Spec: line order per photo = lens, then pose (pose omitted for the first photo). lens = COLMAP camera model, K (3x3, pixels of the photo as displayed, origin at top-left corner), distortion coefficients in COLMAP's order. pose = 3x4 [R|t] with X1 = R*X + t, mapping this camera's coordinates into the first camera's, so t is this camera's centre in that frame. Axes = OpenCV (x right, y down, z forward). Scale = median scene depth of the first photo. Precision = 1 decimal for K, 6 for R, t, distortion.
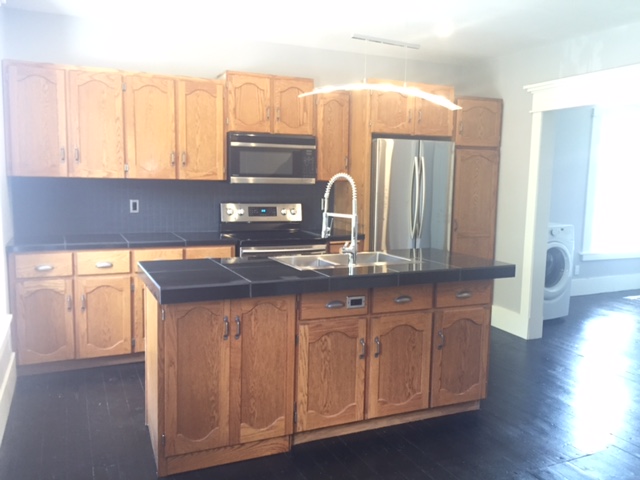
lens RADIAL K [[552.2, 0, 317.9], [0, 552.2, 239.7], [0, 0, 1]] dist [0.024896, -0.007688]
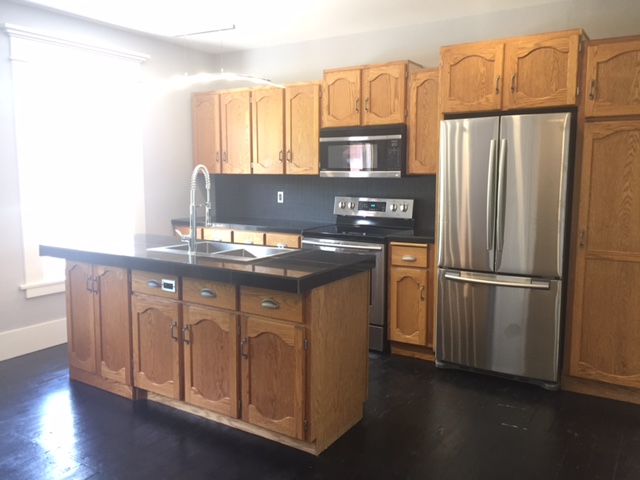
lens RADIAL K [[552.2, 0, 319.8], [0, 552.2, 237.9], [0, 0, 1]] dist [0.024896, -0.007688]
pose [[0.538791, 0.083108, -0.838330, 0.738796], [-0.084775, 0.995419, 0.044196, -0.034196], [0.838163, 0.047257, 0.543369, 0.436413]]
